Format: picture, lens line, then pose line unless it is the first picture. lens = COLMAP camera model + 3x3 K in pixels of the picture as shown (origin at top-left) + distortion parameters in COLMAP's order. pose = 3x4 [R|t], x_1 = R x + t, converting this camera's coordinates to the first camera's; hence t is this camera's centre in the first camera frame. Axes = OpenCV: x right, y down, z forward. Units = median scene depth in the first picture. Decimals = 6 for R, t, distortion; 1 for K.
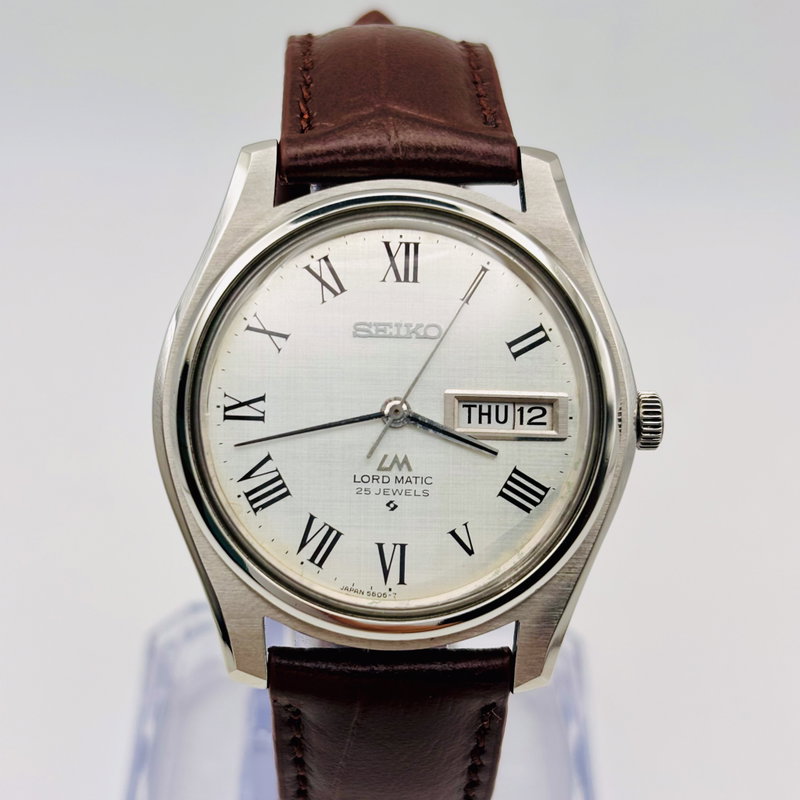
lens RADIAL K [[1723.3, 0, 380.2], [0, 1723.3, 406.4], [0, 0, 1]] dist [0.387750, 0.000000]
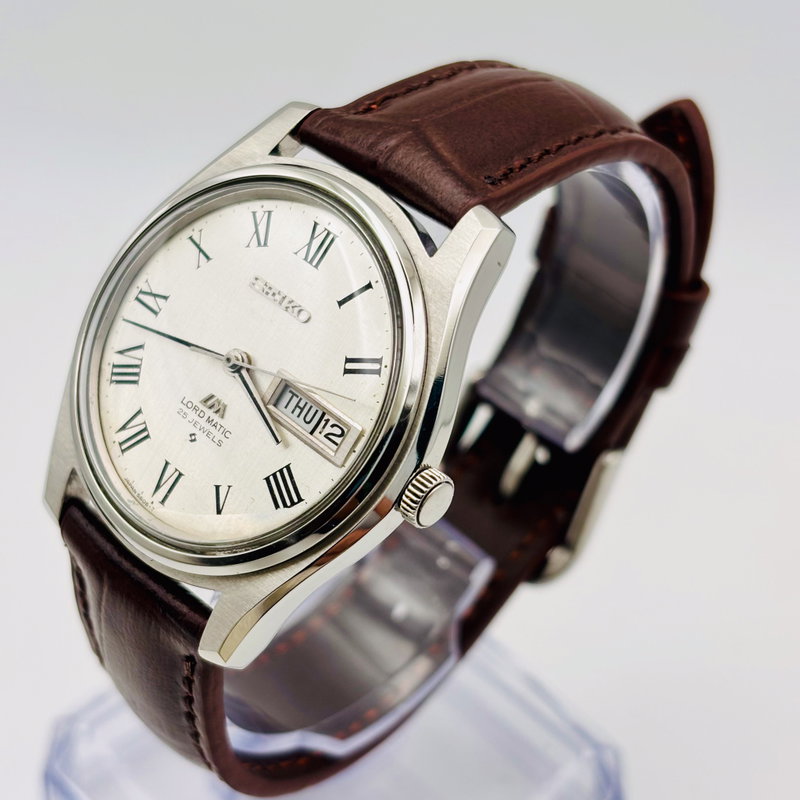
lens RADIAL K [[1723.3, 0, 392.1], [0, 1723.3, 402.7], [0, 0, 1]] dist [0.387750, 0.000000]
pose [[0.691760, 0.470399, -0.547898, 0.668862], [-0.494336, 0.861556, 0.115557, -0.146041], [0.526403, 0.190908, 0.828525, 0.168188]]
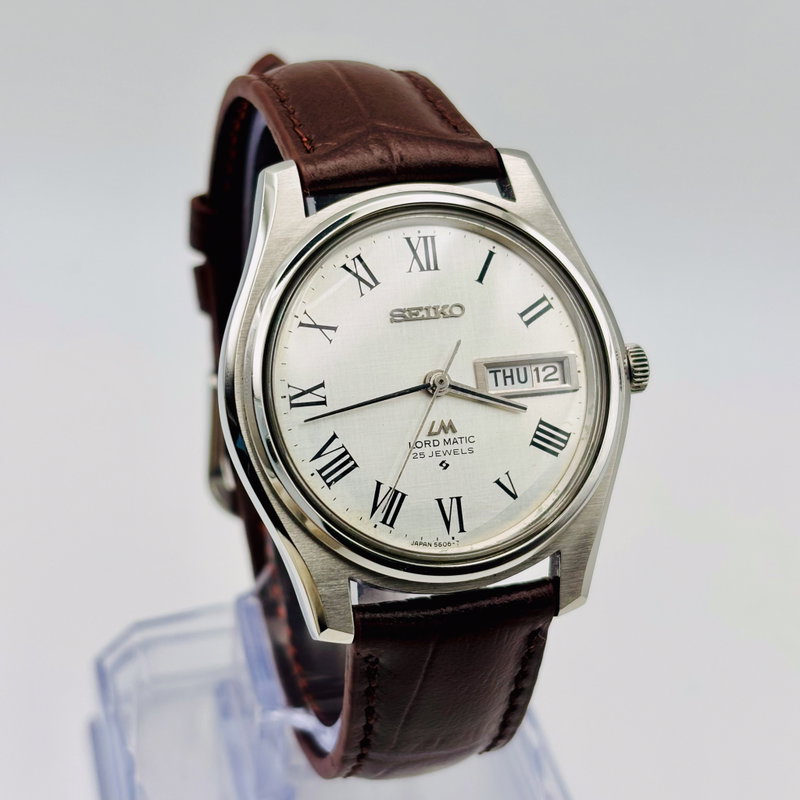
lens RADIAL K [[1723.3, 0, 381.7], [0, 1723.3, 388.9], [0, 0, 1]] dist [0.387750, 0.000000]
pose [[0.964031, -0.116022, 0.239130, -0.298739], [0.128178, 0.991102, -0.035871, 0.043080], [-0.232841, 0.065232, 0.970325, -0.100308]]
